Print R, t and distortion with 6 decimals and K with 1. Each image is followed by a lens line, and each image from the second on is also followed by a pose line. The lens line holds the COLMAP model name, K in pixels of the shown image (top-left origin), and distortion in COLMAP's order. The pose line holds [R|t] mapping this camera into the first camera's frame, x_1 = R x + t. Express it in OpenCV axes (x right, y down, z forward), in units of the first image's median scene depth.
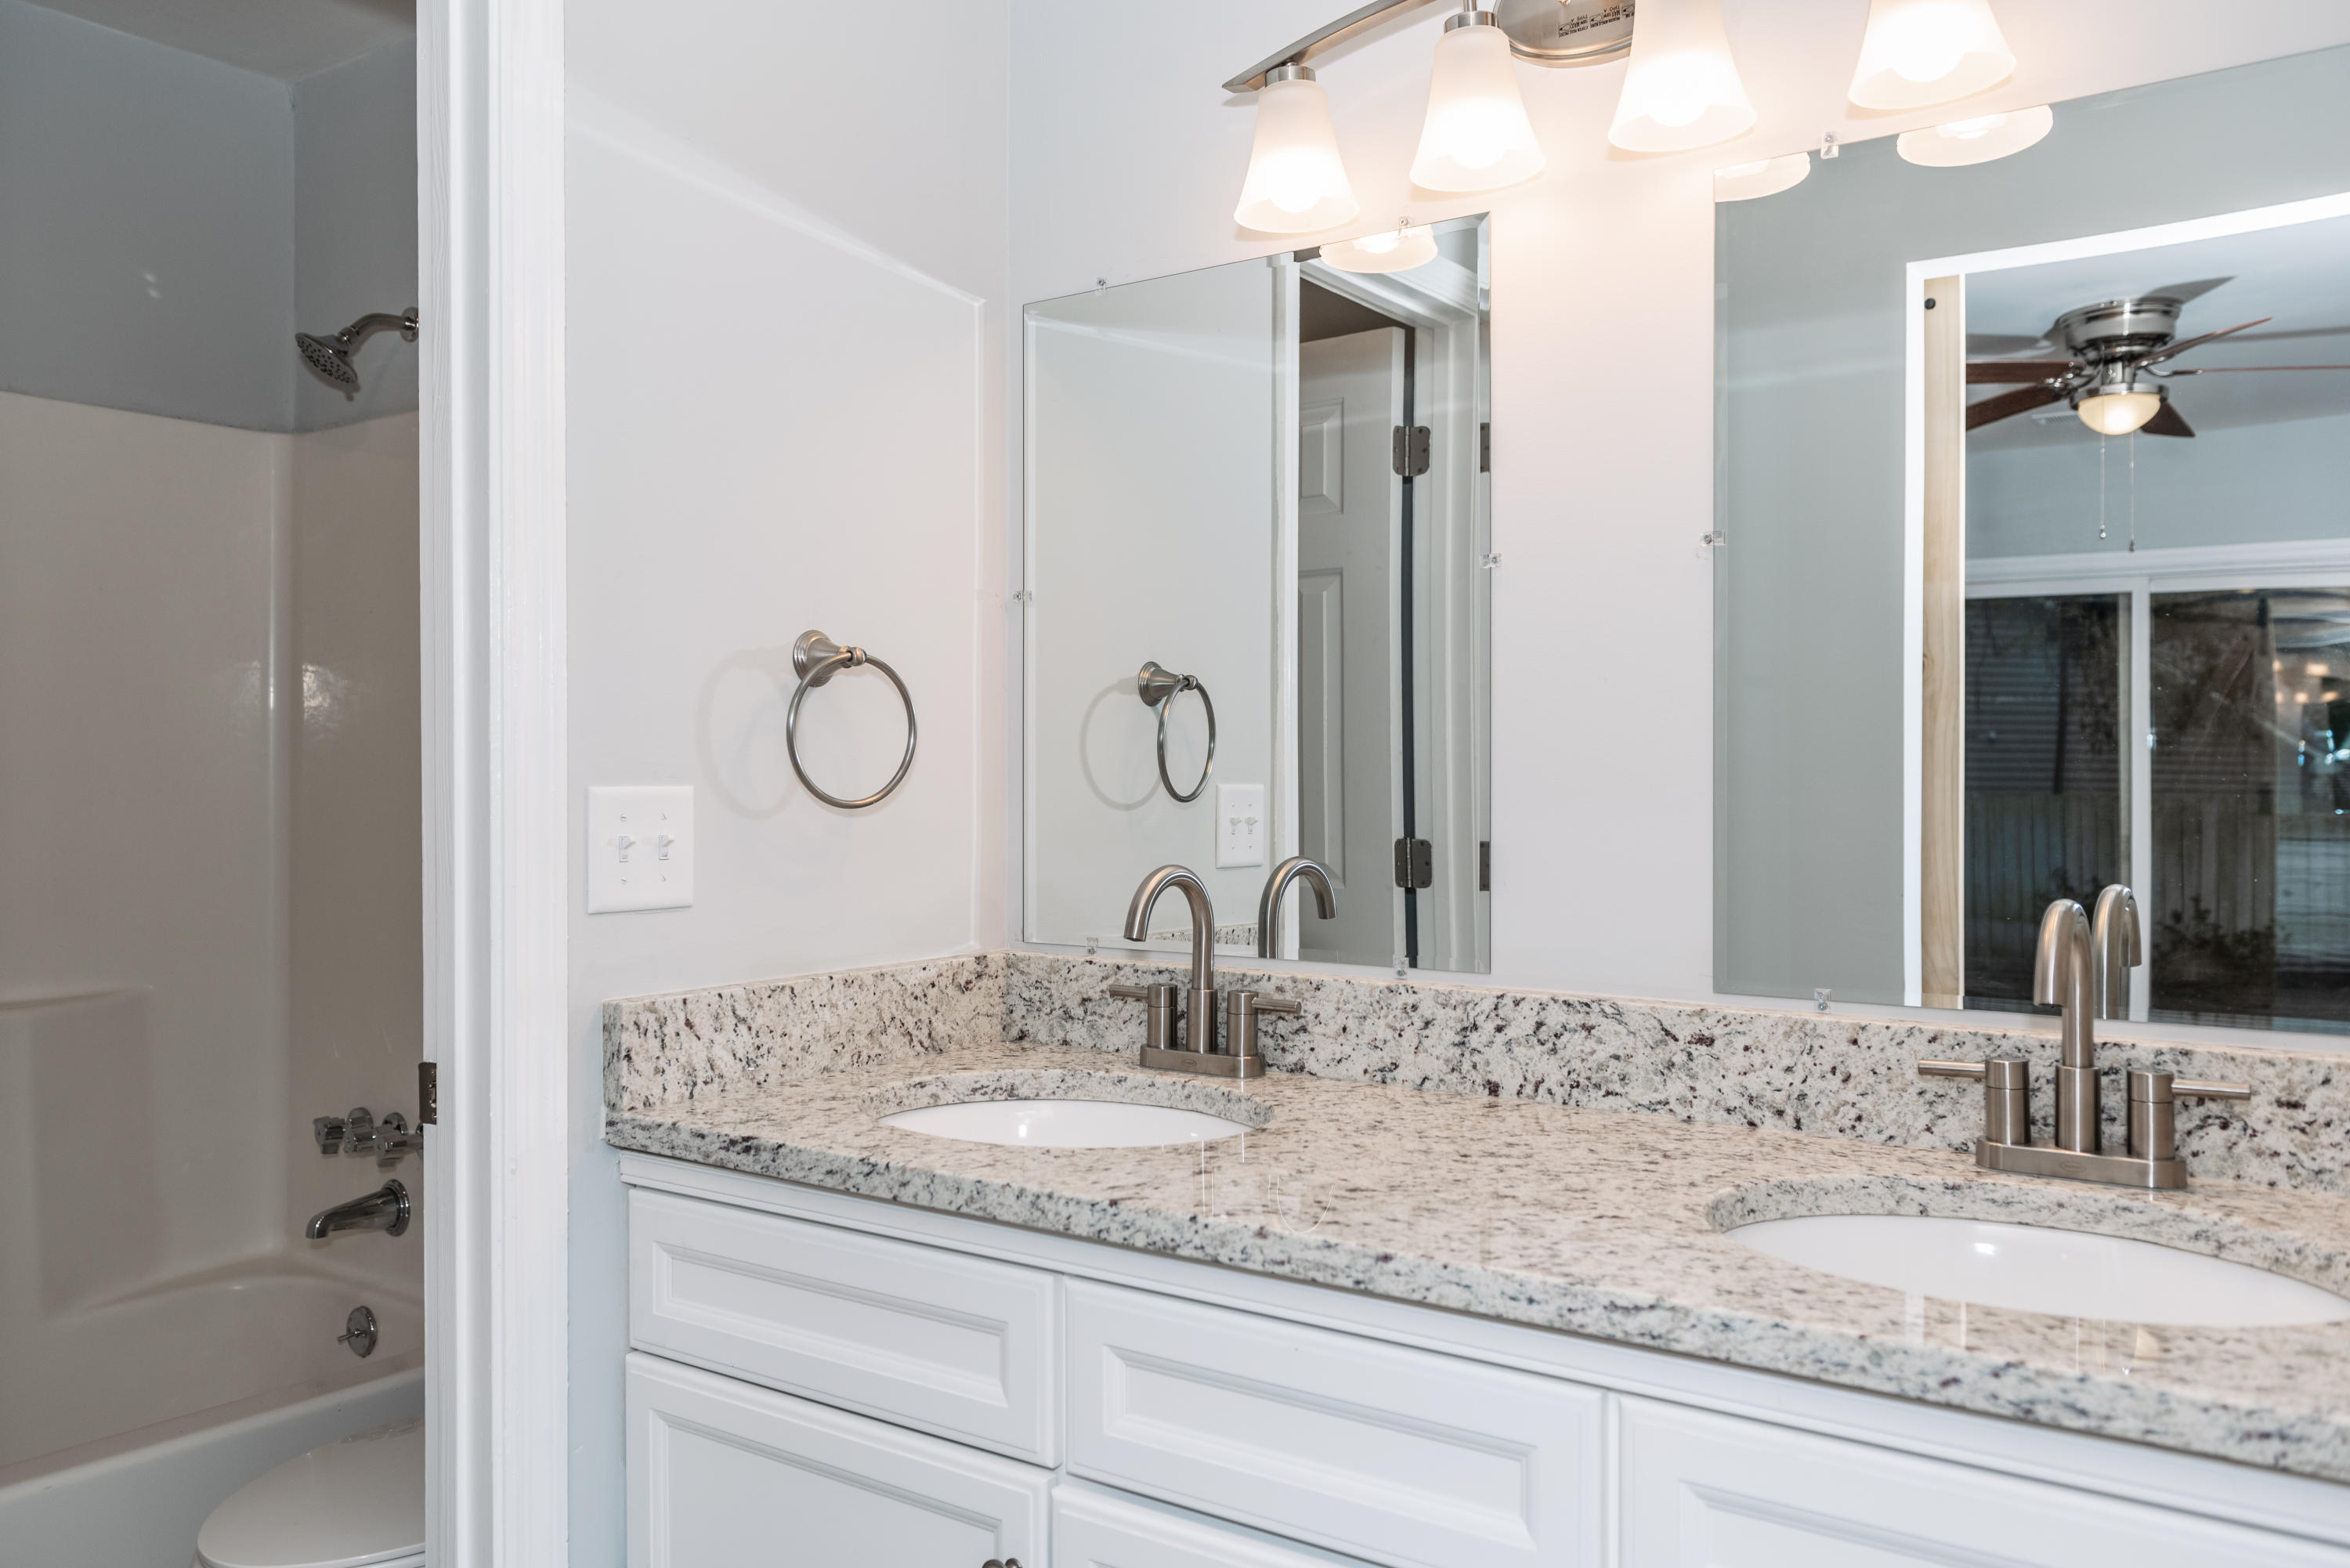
lens RADIAL K [[1834.0, 0, 1175.0], [0, 1834.0, 784.0], [0, 0, 1]] dist [-0.003741, -0.003166]
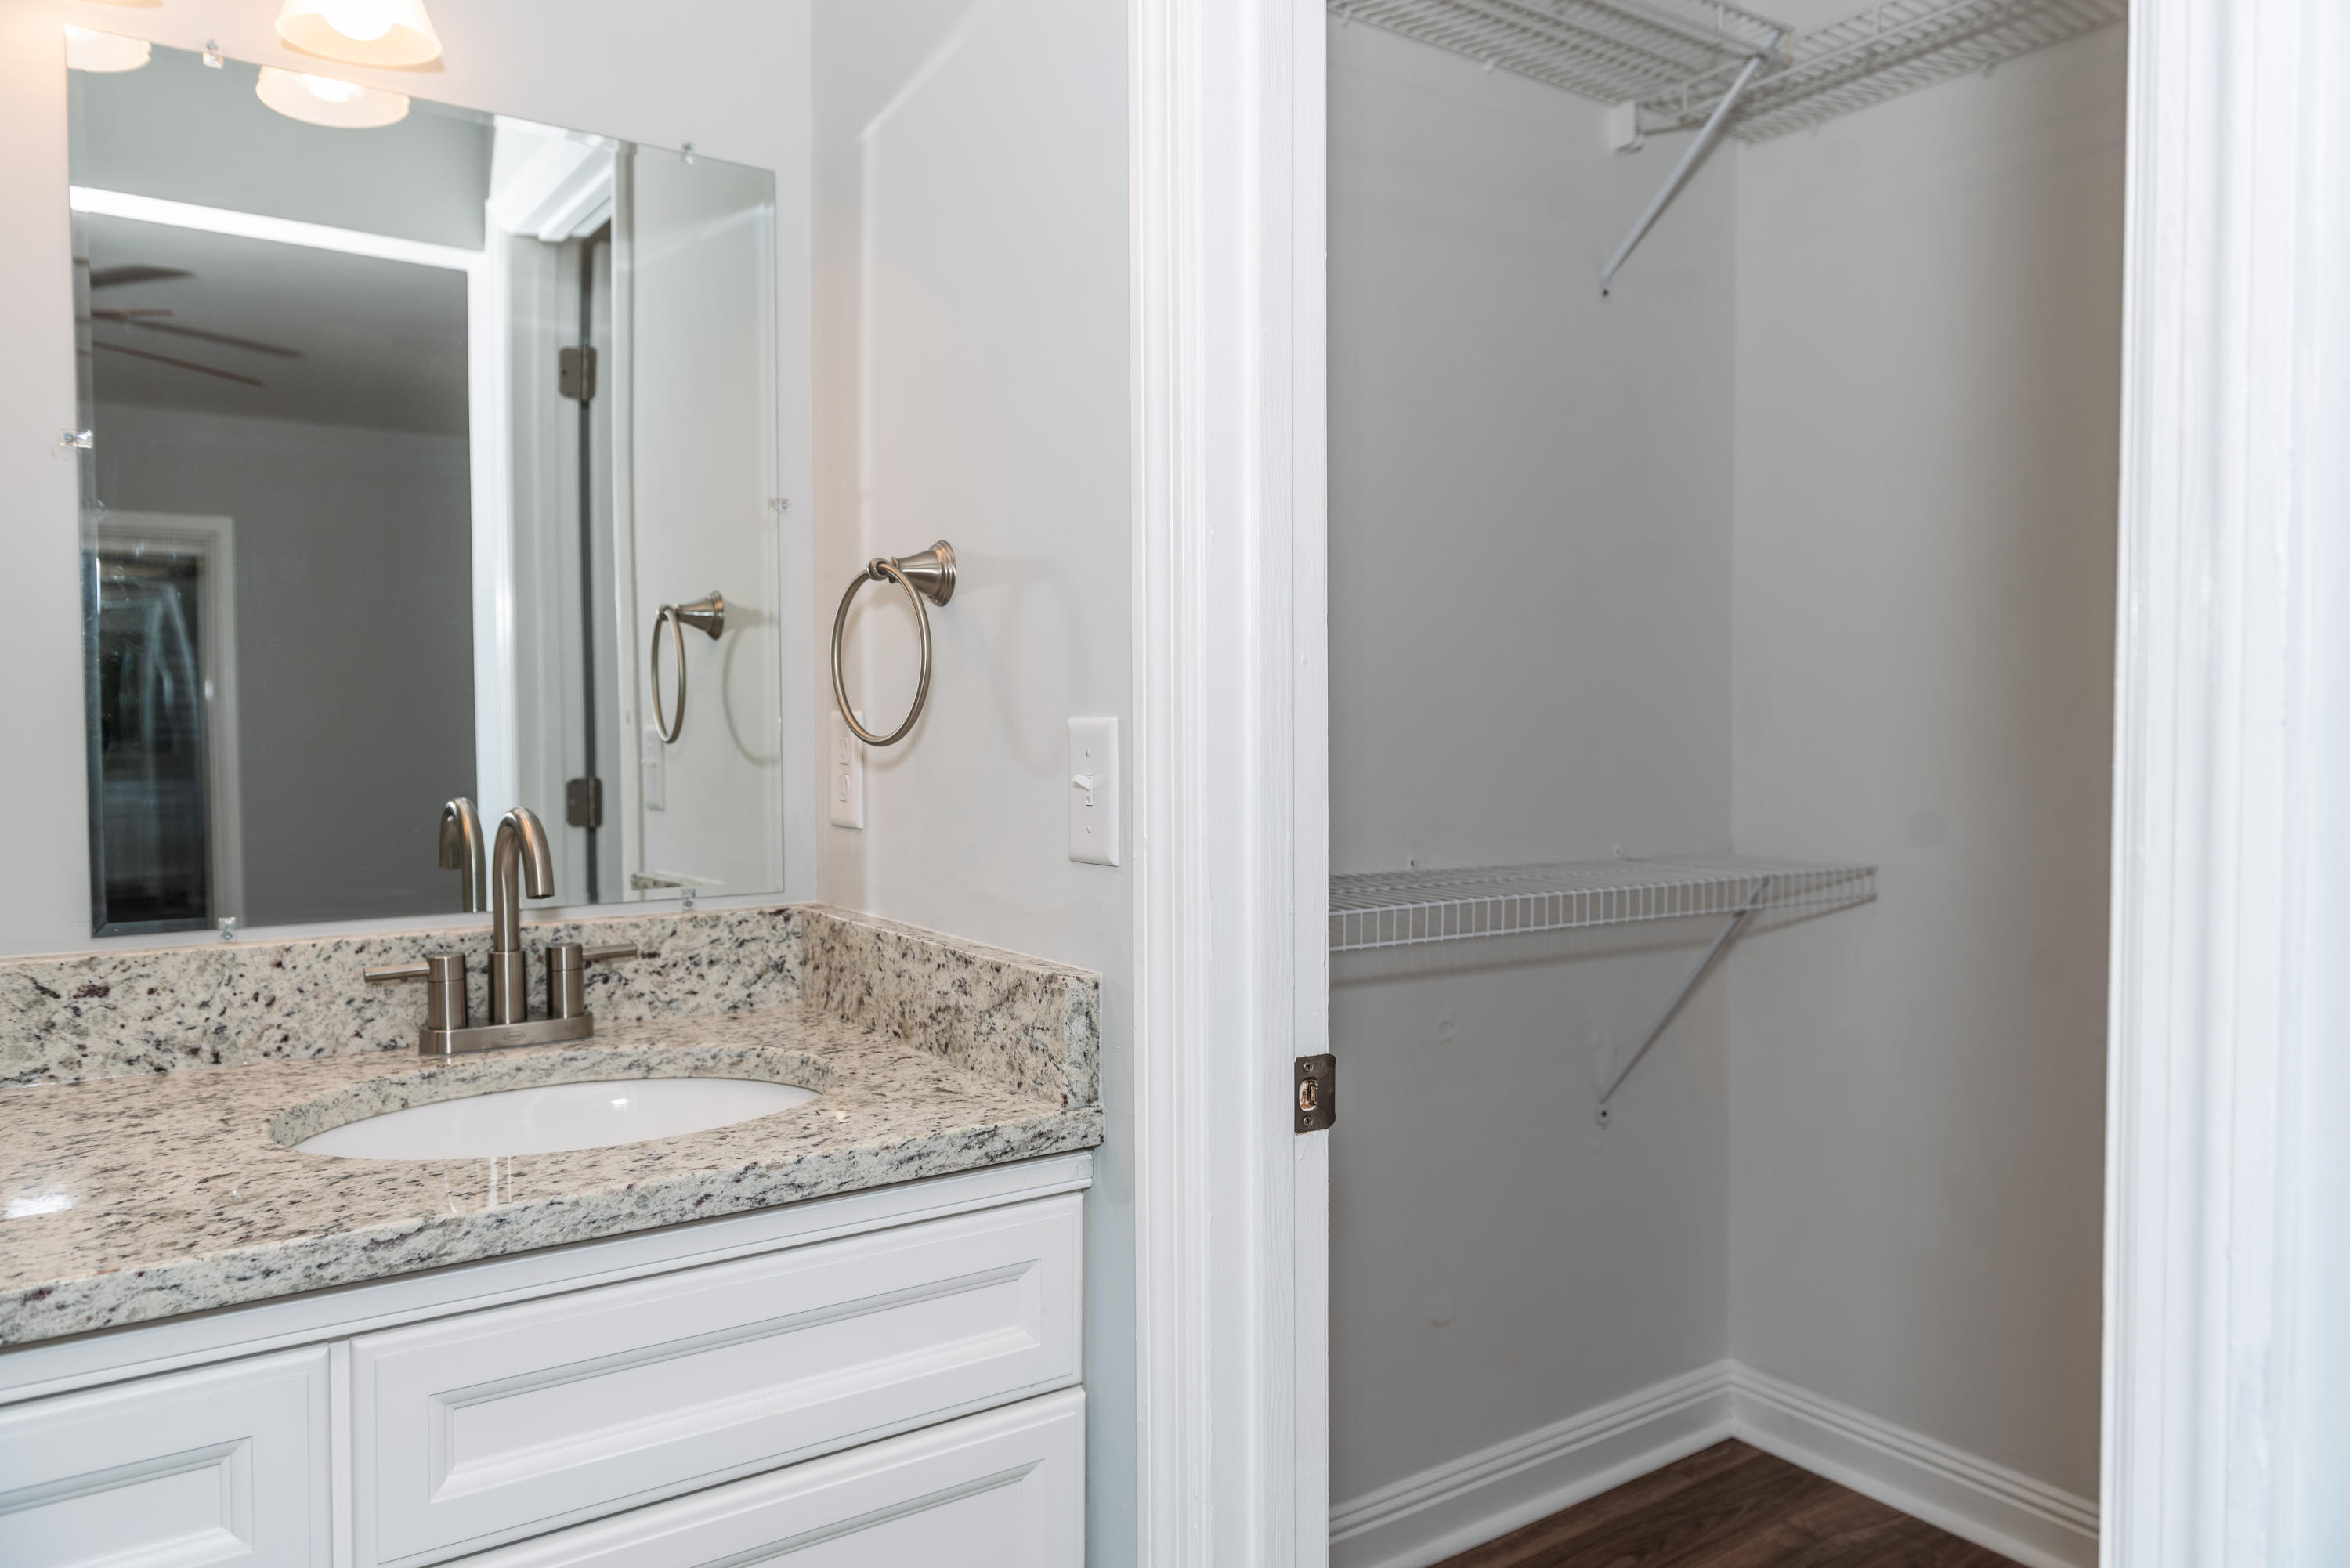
lens RADIAL K [[1577.0, 0, 1175.0], [0, 1577.0, 784.0], [0, 0, 1]] dist [0.002666, -0.004035]
pose [[0.315467, -0.036374, 0.948239, -0.321752], [0.009415, 0.999336, 0.035202, 0.016223], [-0.948890, -0.002177, 0.315600, 0.277084]]
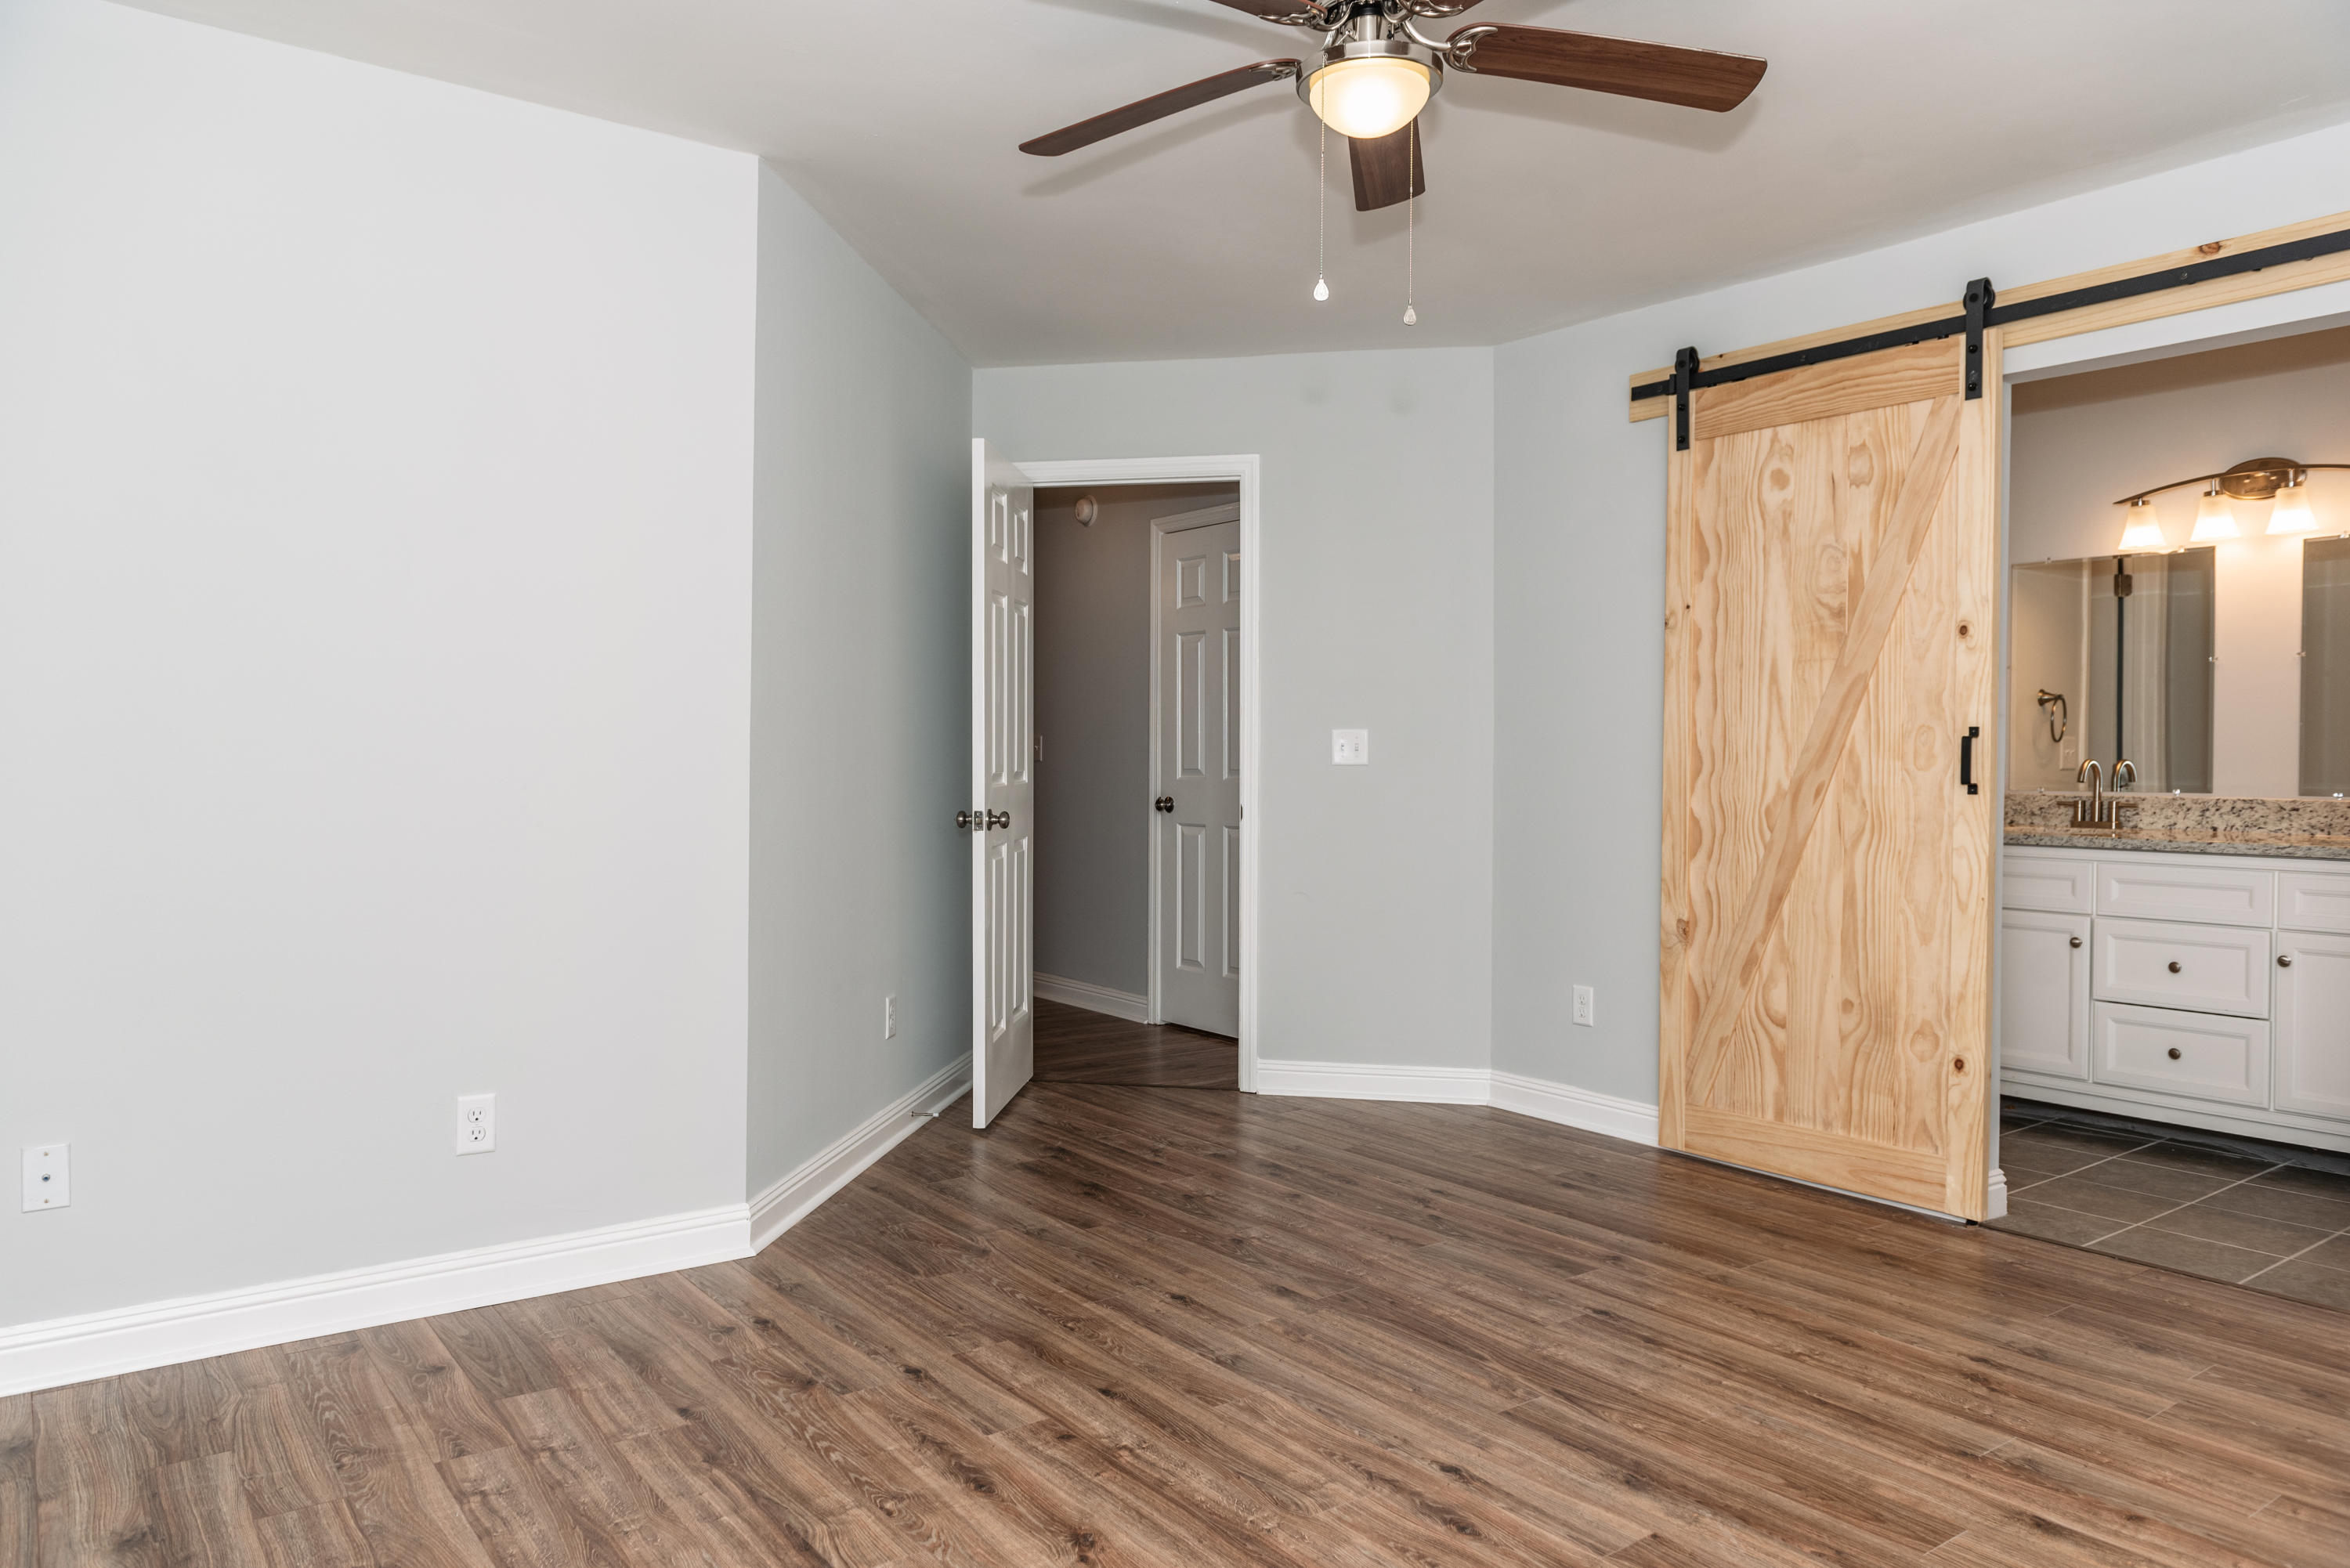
lens RADIAL K [[1577.0, 0, 1175.0], [0, 1577.0, 784.0], [0, 0, 1]] dist [0.002666, -0.004035]
pose [[0.953948, 0.009054, -0.299834, -0.868177], [-0.006282, 0.999928, 0.010208, 0.089288], [0.299905, -0.007854, 0.953937, -2.557164]]
